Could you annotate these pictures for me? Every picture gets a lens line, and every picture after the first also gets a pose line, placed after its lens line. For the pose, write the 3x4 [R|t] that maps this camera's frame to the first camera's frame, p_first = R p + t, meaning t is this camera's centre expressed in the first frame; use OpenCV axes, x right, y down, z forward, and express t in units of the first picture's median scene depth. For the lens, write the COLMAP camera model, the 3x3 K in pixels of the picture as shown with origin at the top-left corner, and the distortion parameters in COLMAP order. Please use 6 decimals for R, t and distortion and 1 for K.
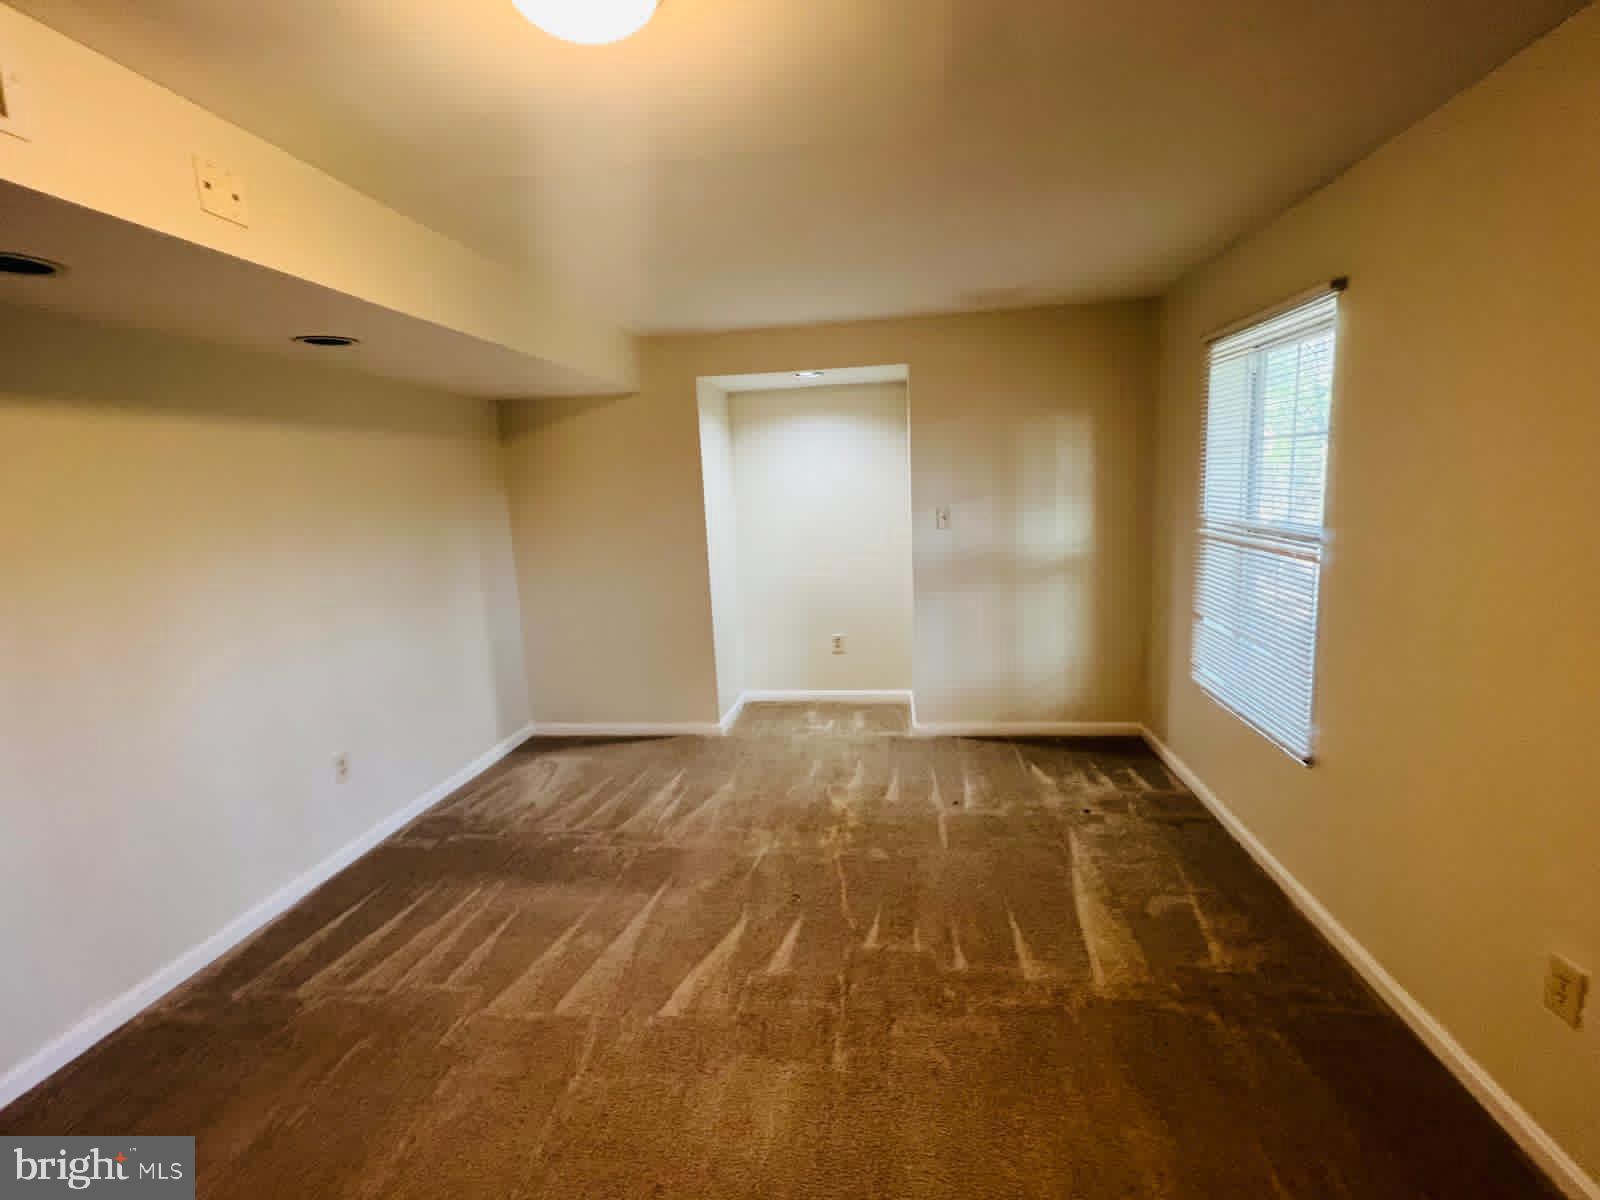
lens RADIAL K [[734.8, 0, 789.5], [0, 734.8, 601.0], [0, 0, 1]] dist [-0.000034, -0.000283]
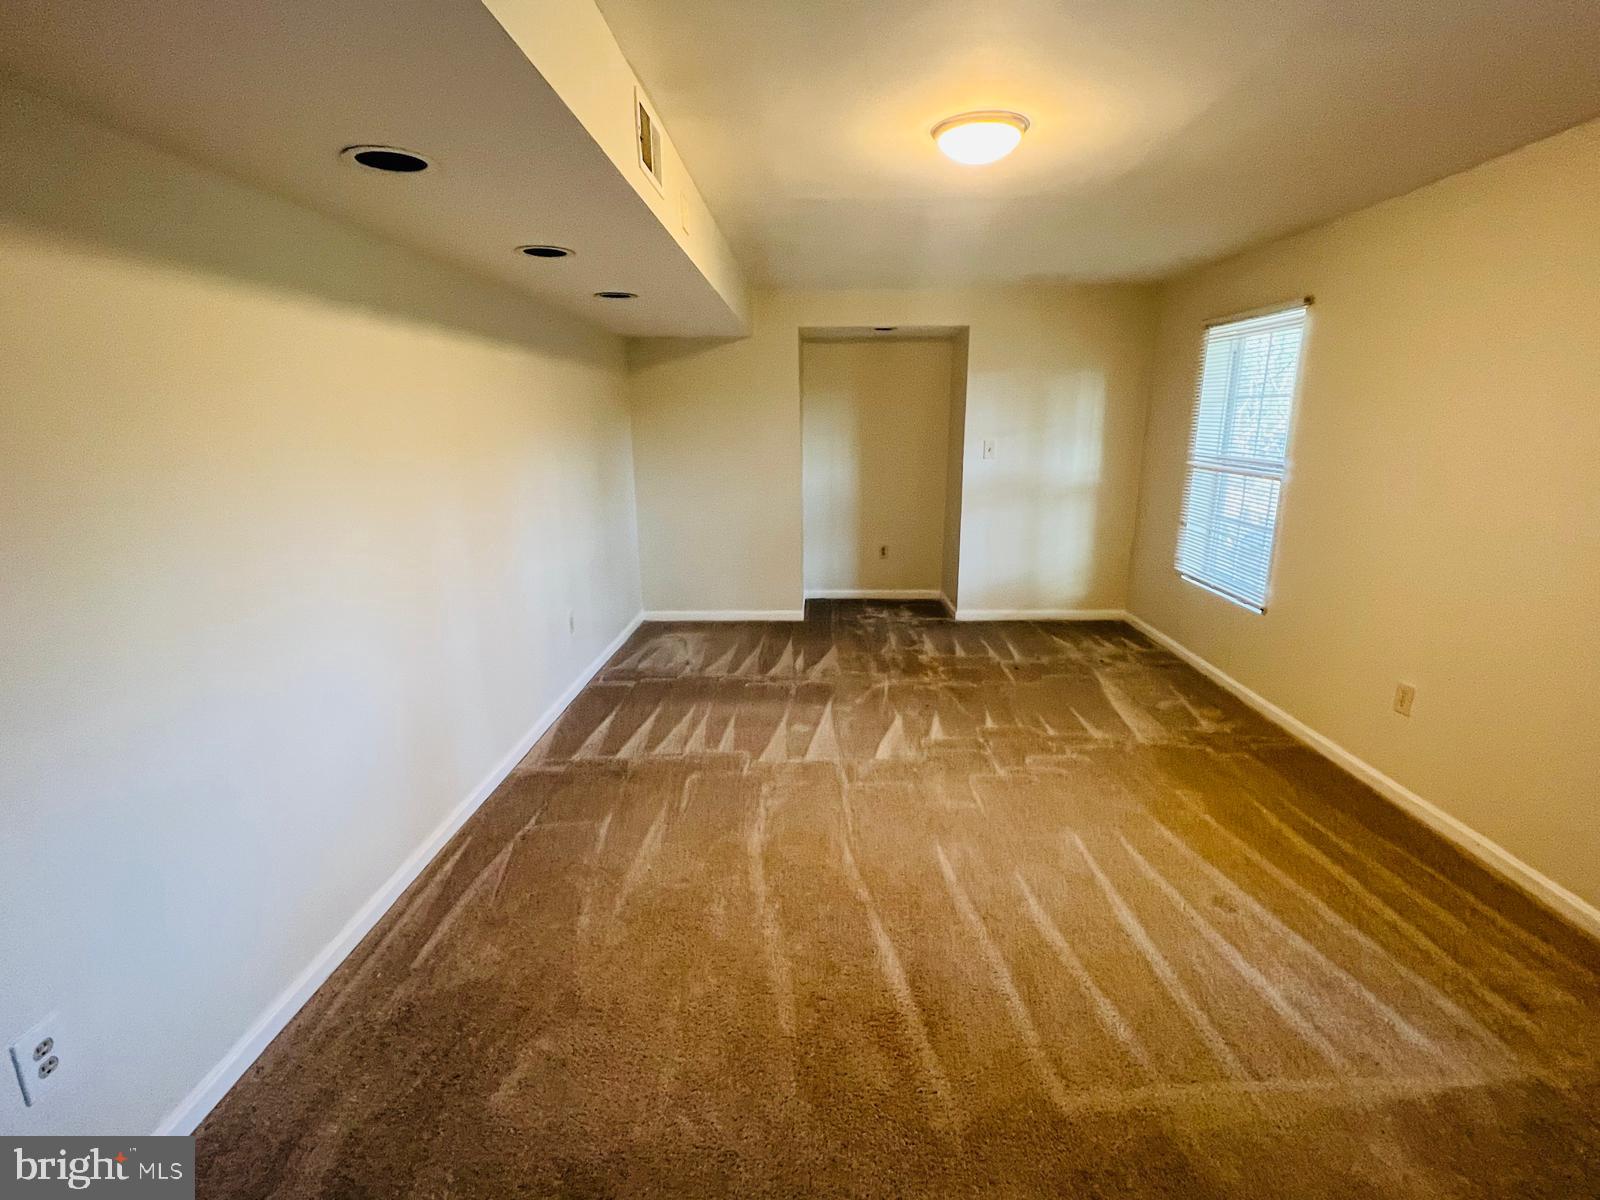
lens RADIAL K [[734.8, 0, 789.5], [0, 734.8, 601.0], [0, 0, 1]] dist [-0.000034, -0.000283]
pose [[0.993450, 0.010808, 0.113754, -0.418976], [-0.019250, 0.997119, 0.073373, 0.094276], [-0.112634, -0.075083, 0.990796, -0.383604]]
